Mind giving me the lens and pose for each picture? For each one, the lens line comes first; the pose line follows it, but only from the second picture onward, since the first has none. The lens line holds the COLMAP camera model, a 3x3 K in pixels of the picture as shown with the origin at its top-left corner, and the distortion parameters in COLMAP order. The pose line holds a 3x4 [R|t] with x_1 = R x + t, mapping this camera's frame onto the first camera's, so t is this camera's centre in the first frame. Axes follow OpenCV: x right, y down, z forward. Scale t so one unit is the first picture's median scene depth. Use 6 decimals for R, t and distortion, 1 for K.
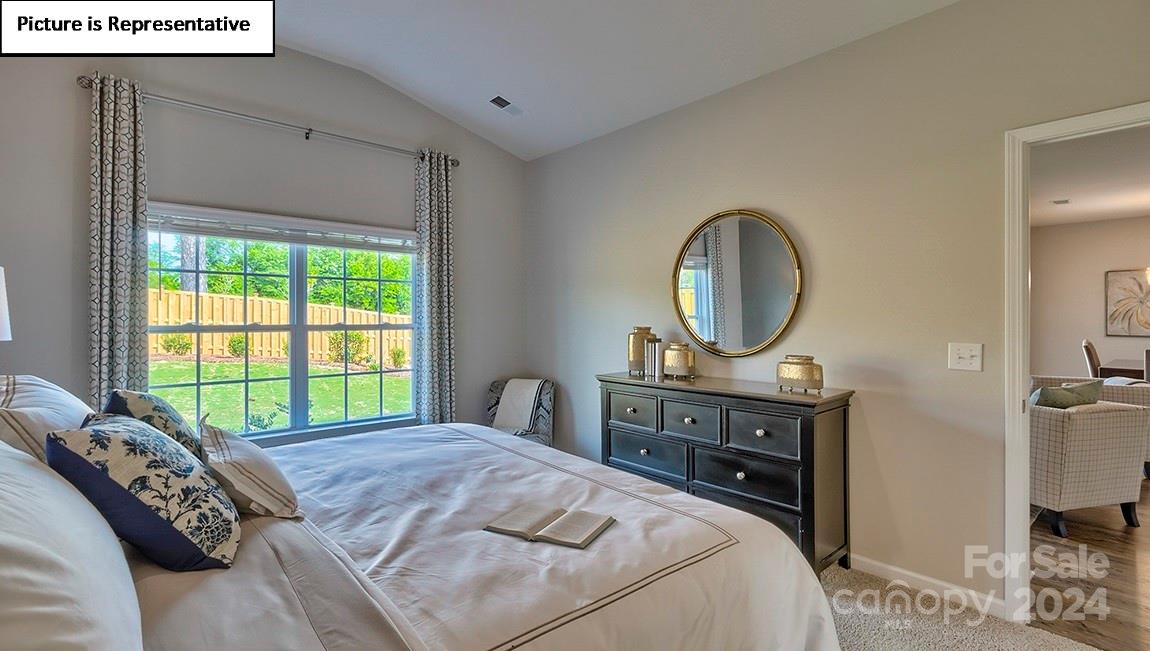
lens RADIAL K [[529.3, 0, 581.3], [0, 529.3, 312.8], [0, 0, 1]] dist [0.002864, 0.000148]
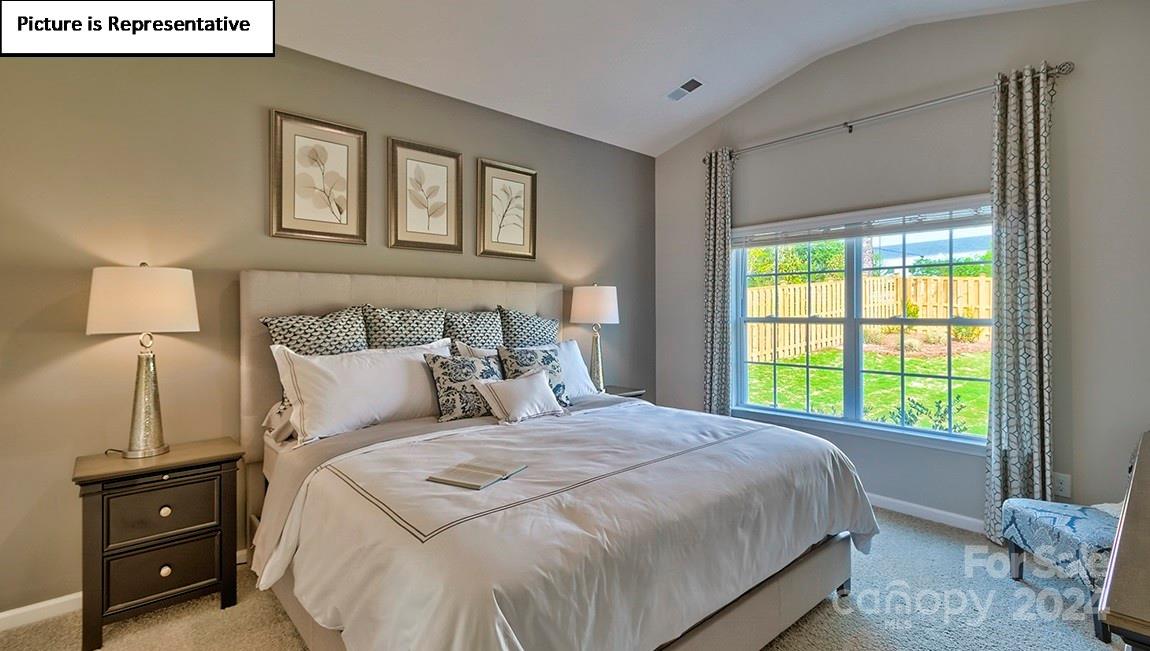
lens RADIAL K [[529.3, 0, 581.3], [0, 529.3, 312.8], [0, 0, 1]] dist [0.002864, 0.000148]
pose [[0.003021, 0.001484, -0.999994, 0.548515], [0.012806, 0.999917, 0.001523, 0.005548], [0.999913, -0.012810, 0.003002, 0.558229]]
